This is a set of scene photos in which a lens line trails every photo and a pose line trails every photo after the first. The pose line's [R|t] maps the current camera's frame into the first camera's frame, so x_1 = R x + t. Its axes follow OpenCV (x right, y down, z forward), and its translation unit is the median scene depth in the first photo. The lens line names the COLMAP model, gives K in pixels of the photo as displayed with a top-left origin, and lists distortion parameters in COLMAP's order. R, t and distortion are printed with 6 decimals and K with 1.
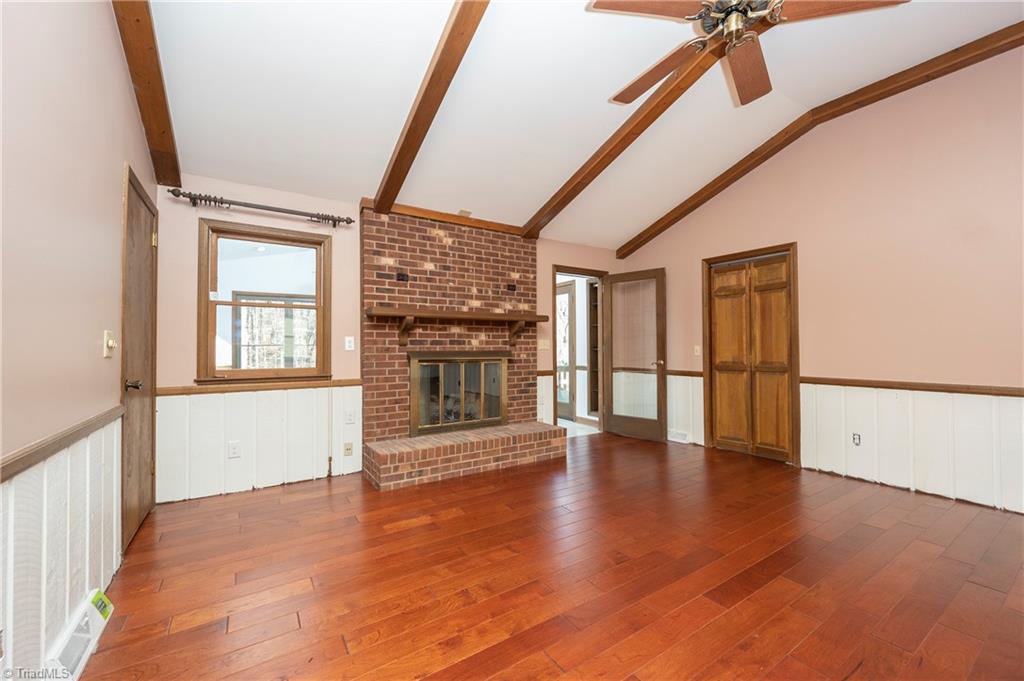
lens RADIAL K [[409.1, 0, 513.5], [0, 409.1, 341.3], [0, 0, 1]] dist [-0.010596, -0.000179]
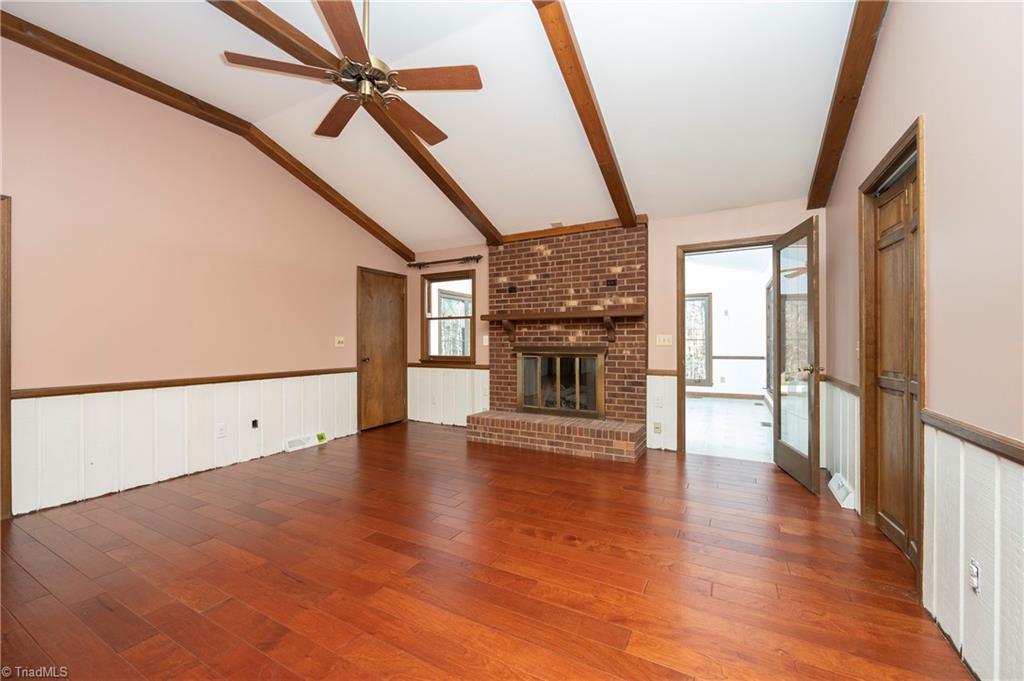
lens RADIAL K [[409.1, 0, 506.3], [0, 409.1, 344.7], [0, 0, 1]] dist [-0.010596, -0.000179]
pose [[0.467013, 0.008293, -0.884212, 0.857607], [0.015271, 0.999731, 0.017442, -0.003766], [0.884119, -0.021649, 0.466761, 0.356351]]
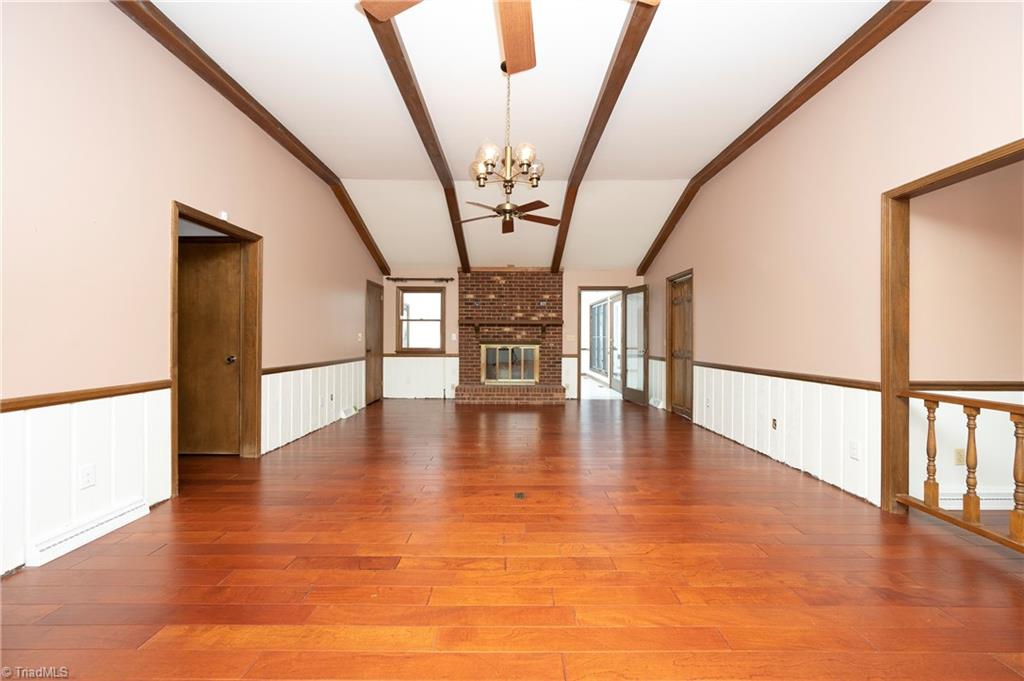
lens RADIAL K [[409.1, 0, 510.3], [0, 409.1, 337.8], [0, 0, 1]] dist [-0.010596, -0.000179]
pose [[0.835961, 0.005824, -0.548758, 0.925726], [0.001001, 0.999926, 0.012138, -0.014496], [0.548788, -0.010696, 0.835893, -0.558434]]
